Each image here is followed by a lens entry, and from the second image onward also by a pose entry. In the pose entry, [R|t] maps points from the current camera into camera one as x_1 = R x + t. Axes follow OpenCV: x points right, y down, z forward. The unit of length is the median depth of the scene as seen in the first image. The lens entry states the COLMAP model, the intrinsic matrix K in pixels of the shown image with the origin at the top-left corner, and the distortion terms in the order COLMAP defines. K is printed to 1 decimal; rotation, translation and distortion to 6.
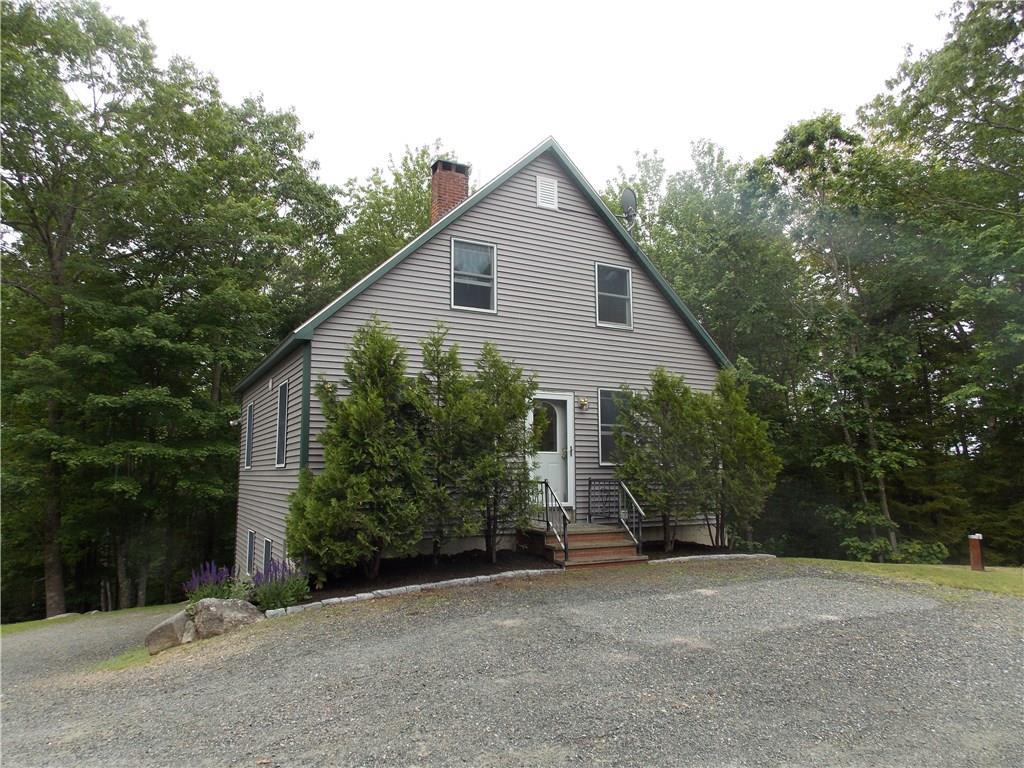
lens RADIAL K [[681.3, 0, 513.2], [0, 681.3, 378.4], [0, 0, 1]] dist [0.037702, -0.015825]
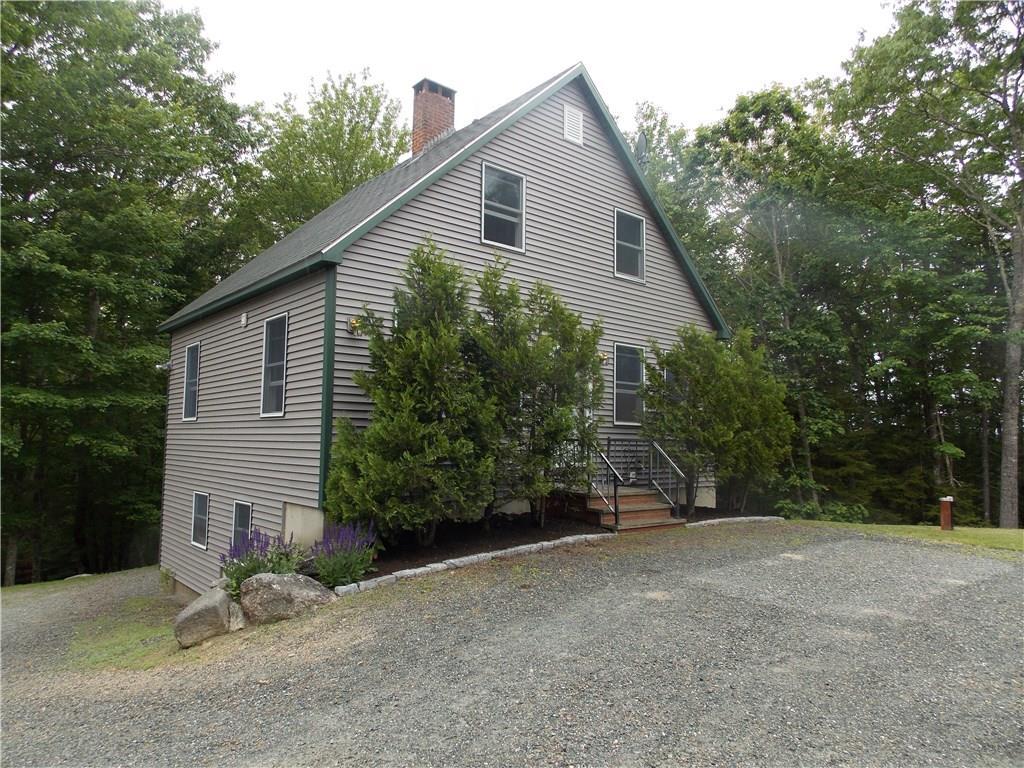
lens RADIAL K [[681.3, 0, 517.1], [0, 681.3, 376.8], [0, 0, 1]] dist [0.037702, -0.015825]
pose [[0.978749, 0.035770, 0.201918, -0.196157], [-0.045342, 0.998046, 0.042980, 0.027186], [-0.199986, -0.051222, 0.978459, 0.106838]]
